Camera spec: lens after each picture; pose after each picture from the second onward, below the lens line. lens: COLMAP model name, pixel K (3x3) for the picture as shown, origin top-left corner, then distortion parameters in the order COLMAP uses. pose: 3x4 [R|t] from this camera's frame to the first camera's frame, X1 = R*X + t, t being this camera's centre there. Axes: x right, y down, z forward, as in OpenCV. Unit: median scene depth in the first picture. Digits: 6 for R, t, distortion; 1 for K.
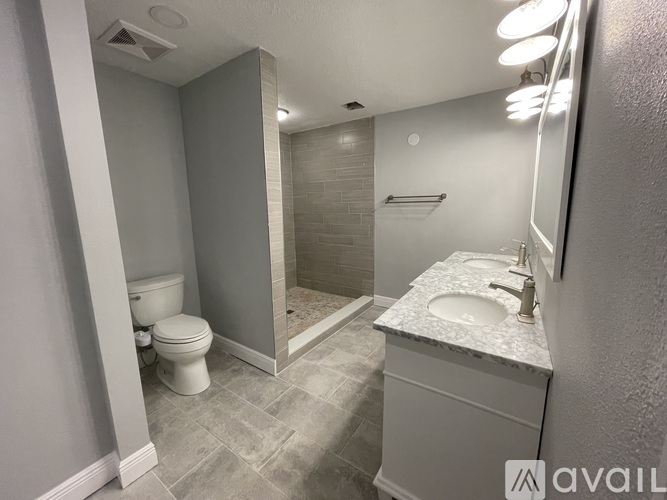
lens RADIAL K [[267.6, 0, 333.0], [0, 267.6, 249.5], [0, 0, 1]] dist [0.000156, 0.000005]
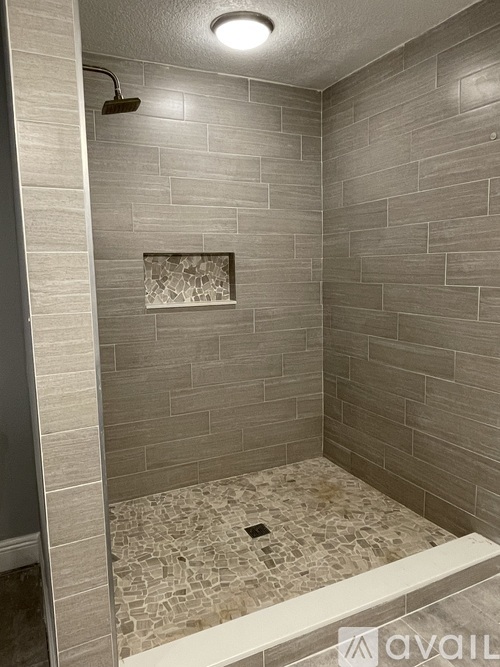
lens RADIAL K [[489.6, 0, 250.2], [0, 489.6, 330.9], [0, 0, 1]] dist [-0.011133, -0.005155]
pose [[0.869380, 0.064841, -0.489872, 0.146867], [-0.079113, 0.996830, -0.008459, -0.049255], [0.487770, 0.046109, 0.871753, 0.319275]]
